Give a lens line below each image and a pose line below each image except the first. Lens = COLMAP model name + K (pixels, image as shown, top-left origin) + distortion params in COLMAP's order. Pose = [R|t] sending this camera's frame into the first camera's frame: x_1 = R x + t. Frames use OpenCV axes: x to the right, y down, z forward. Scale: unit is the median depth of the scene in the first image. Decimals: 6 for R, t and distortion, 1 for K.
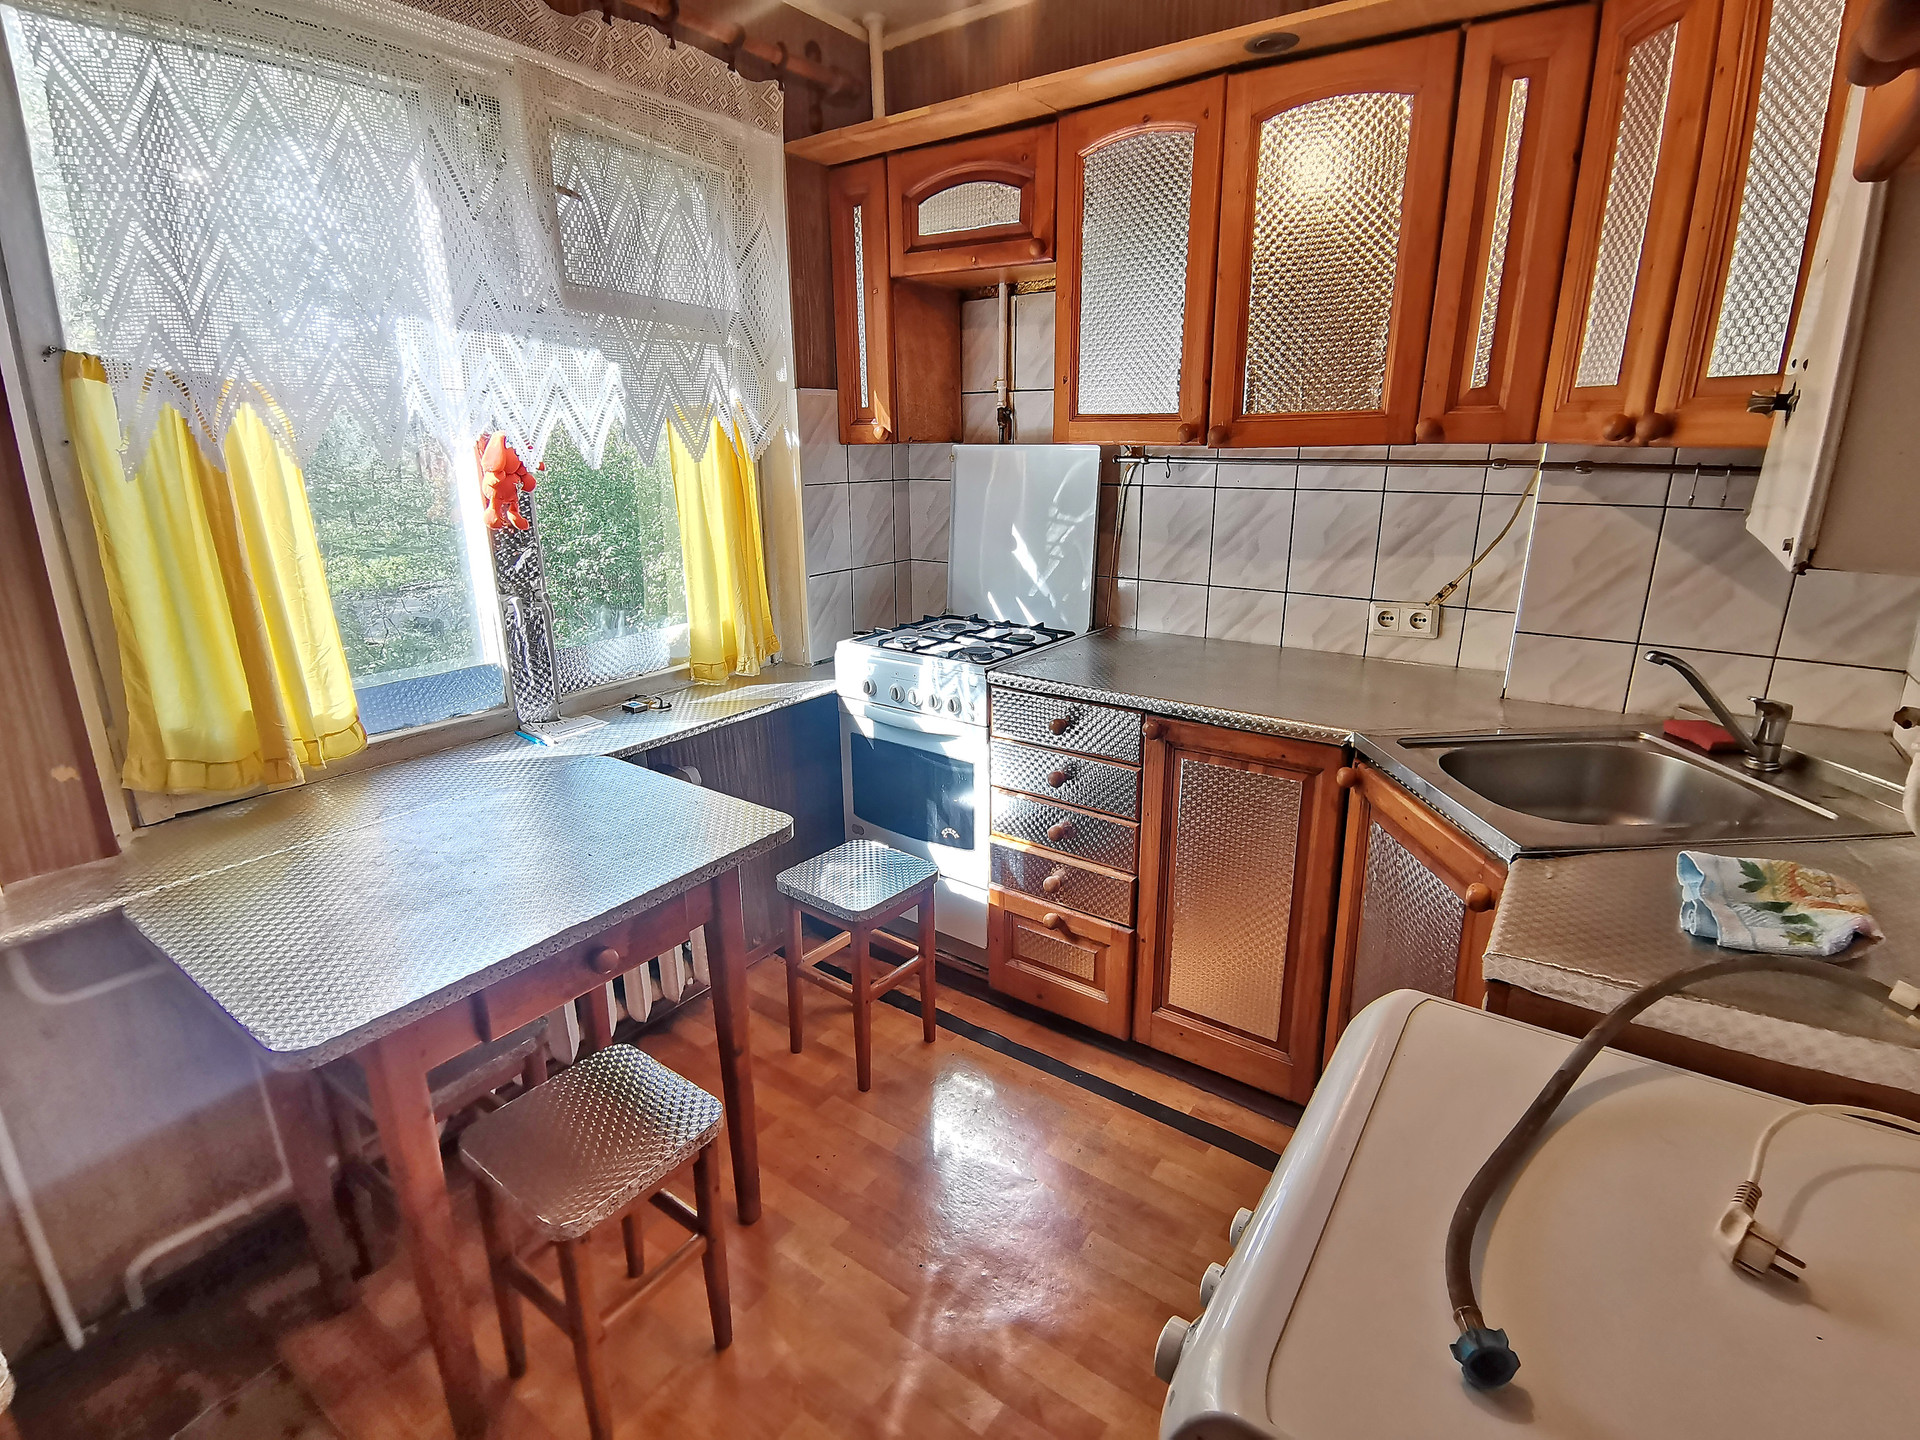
lens RADIAL K [[934.6, 0, 965.5], [0, 934.6, 717.4], [0, 0, 1]] dist [0.024752, -0.023555]
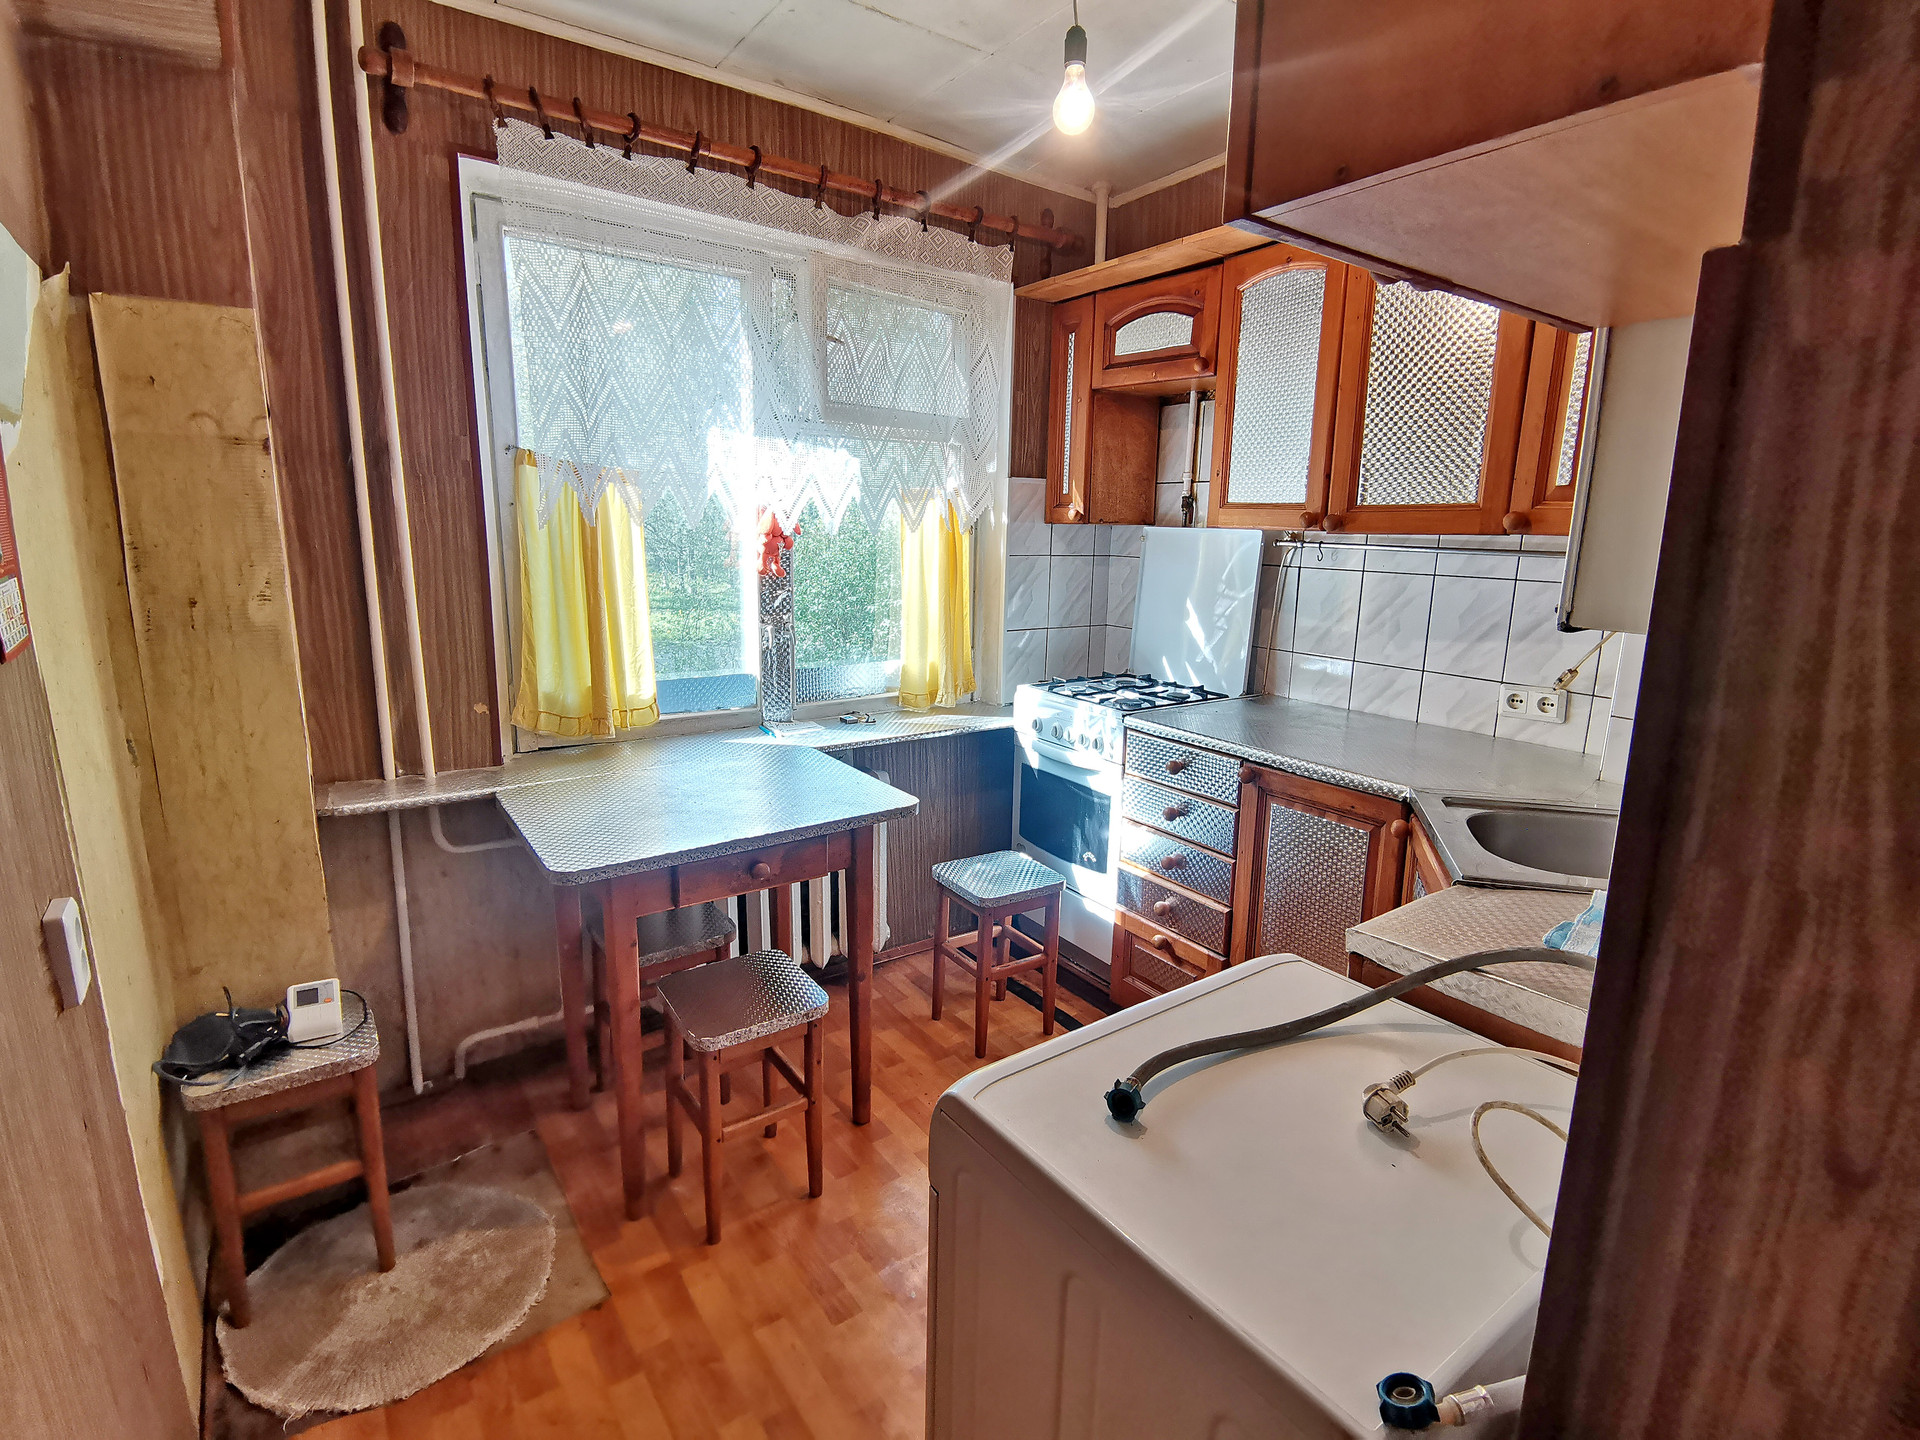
lens RADIAL K [[934.6, 0, 965.5], [0, 934.6, 717.4], [0, 0, 1]] dist [0.024752, -0.023555]
pose [[0.944812, 0.092796, -0.314197, 0.201051], [-0.119384, 0.990624, -0.066420, 0.053025], [0.305088, 0.100265, 0.947031, -0.161730]]
